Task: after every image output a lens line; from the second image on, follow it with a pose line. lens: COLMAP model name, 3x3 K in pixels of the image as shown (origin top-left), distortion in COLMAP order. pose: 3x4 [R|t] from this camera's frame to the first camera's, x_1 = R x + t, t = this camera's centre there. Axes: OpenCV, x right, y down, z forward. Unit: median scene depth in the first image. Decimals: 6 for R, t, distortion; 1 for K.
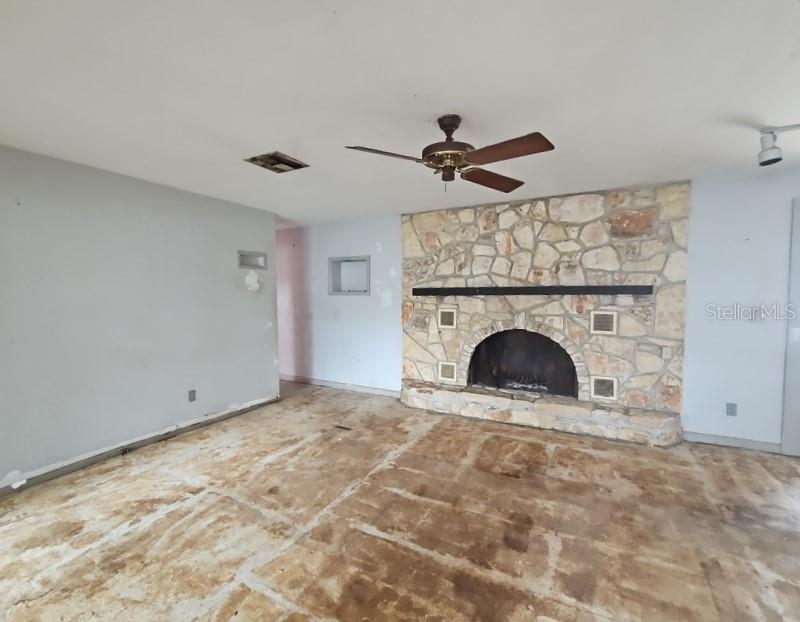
lens RADIAL K [[350.3, 0, 399.8], [0, 350.3, 315.1], [0, 0, 1]] dist [-0.011406, -0.001836]
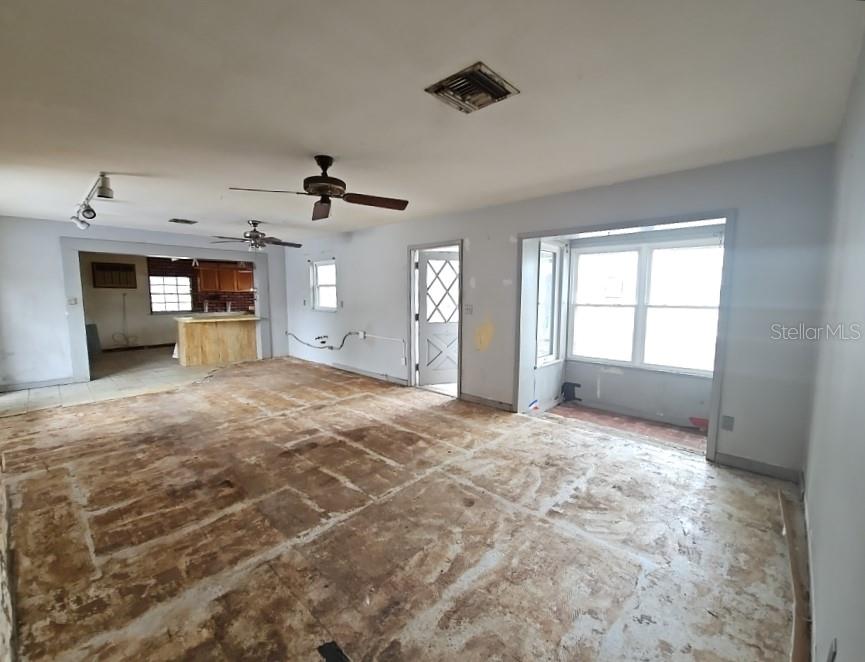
lens RADIAL K [[378.8, 0, 435.6], [0, 378.8, 336.7], [0, 0, 1]] dist [-0.011406, -0.001836]
pose [[-0.967462, -0.031166, 0.251090, -0.544514], [0.013474, 0.984630, 0.174130, -0.124700], [-0.252658, 0.171847, -0.952172, 2.018401]]
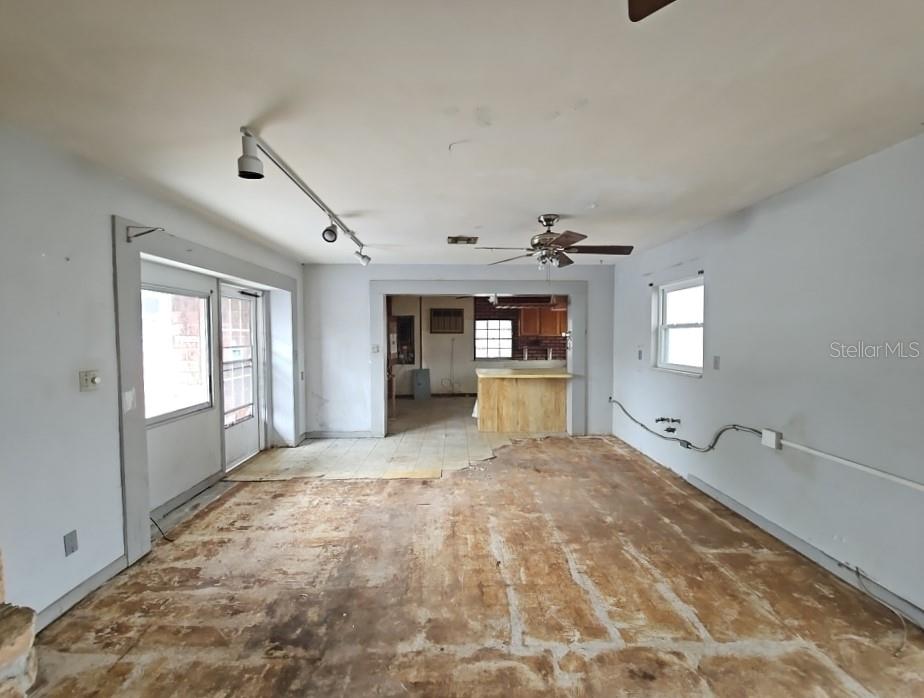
lens RADIAL K [[384.1, 0, 462.1], [0, 384.1, 352.8], [0, 0, 1]] dist [0.001284, -0.000677]
pose [[-0.497639, -0.034895, 0.866682, 0.092167], [0.061392, 0.995268, 0.075323, -0.079692], [-0.865209, 0.090691, -0.493142, 0.961699]]
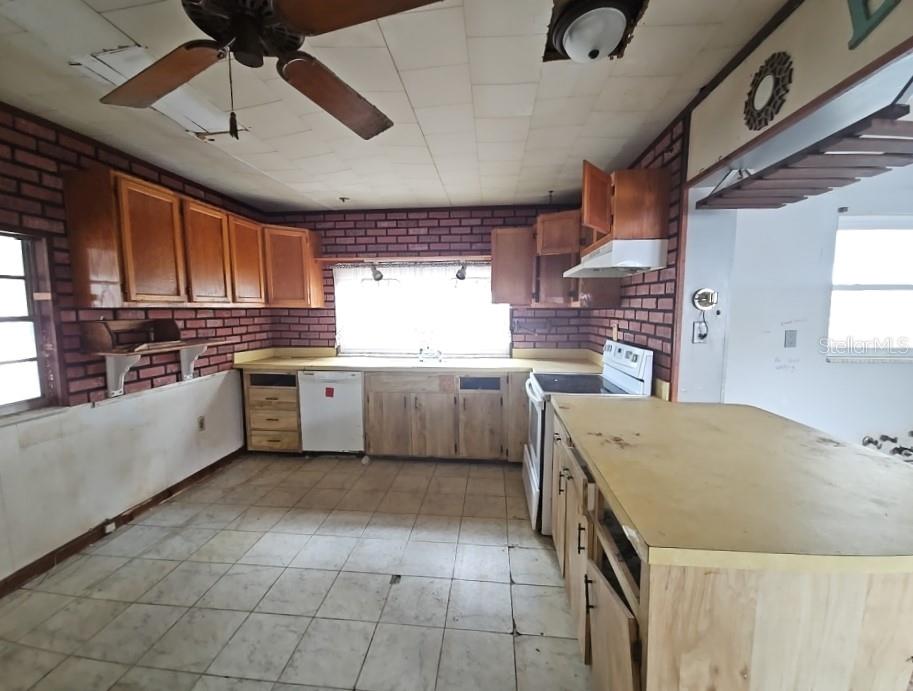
lens RADIAL K [[379.5, 0, 457.4], [0, 379.5, 348.9], [0, 0, 1]] dist [0.001284, -0.000677]
pose [[-0.921109, 0.044213, -0.386785, 2.559522], [-0.016175, 0.988326, 0.151496, 0.018634], [0.388968, 0.145801, -0.909641, -0.152864]]
